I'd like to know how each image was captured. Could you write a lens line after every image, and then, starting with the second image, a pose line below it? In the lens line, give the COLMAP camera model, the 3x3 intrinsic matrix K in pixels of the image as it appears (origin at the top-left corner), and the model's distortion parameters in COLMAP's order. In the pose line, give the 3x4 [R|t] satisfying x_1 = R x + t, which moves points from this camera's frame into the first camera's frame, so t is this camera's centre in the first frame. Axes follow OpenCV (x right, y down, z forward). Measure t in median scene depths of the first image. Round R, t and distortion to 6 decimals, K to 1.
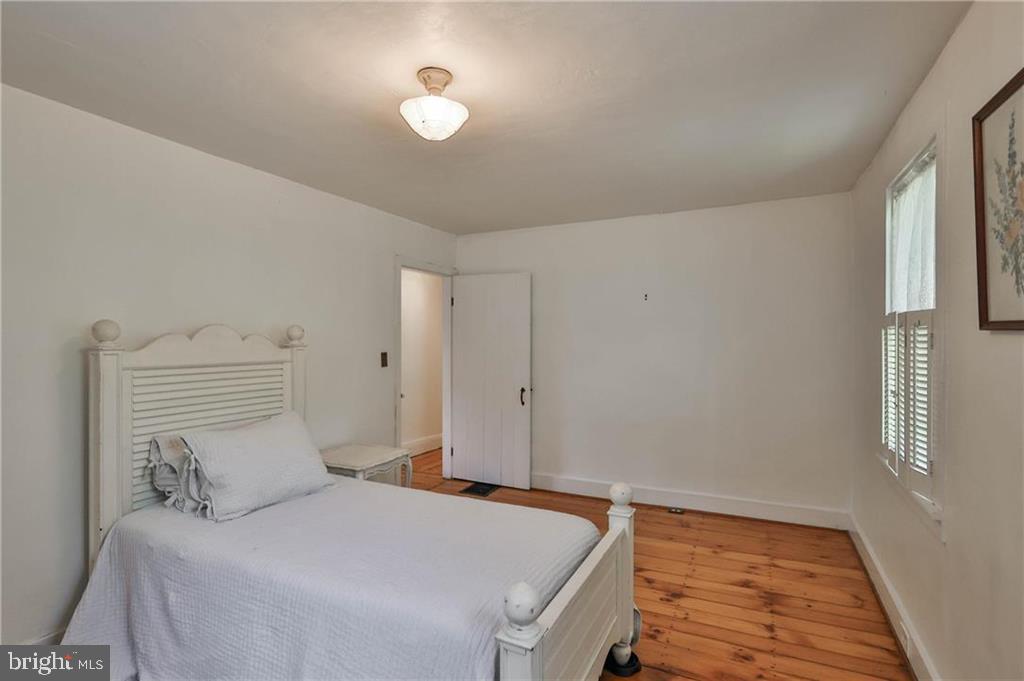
lens RADIAL K [[509.2, 0, 512.0], [0, 509.2, 340.5], [0, 0, 1]] dist [0.000813, -0.000158]
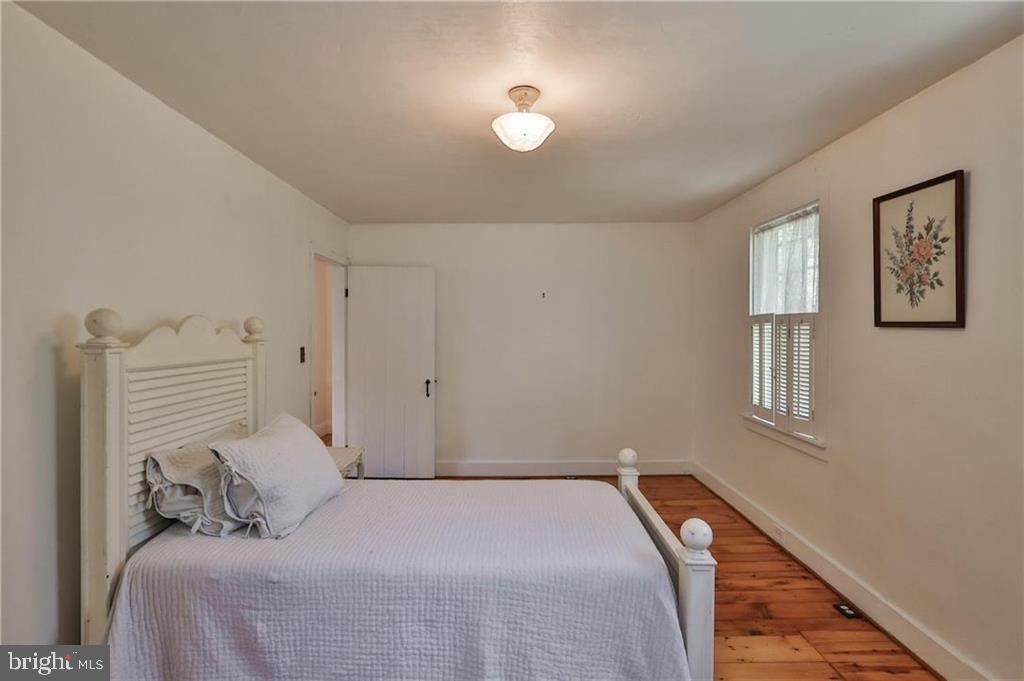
lens RADIAL K [[503.6, 0, 515.6], [0, 503.6, 337.0], [0, 0, 1]] dist [0.001331, 0.000459]
pose [[0.895831, -0.005807, 0.444357, -0.582081], [0.002431, 0.999964, 0.008167, -0.002162], [-0.444389, -0.006236, 0.895812, 0.028628]]
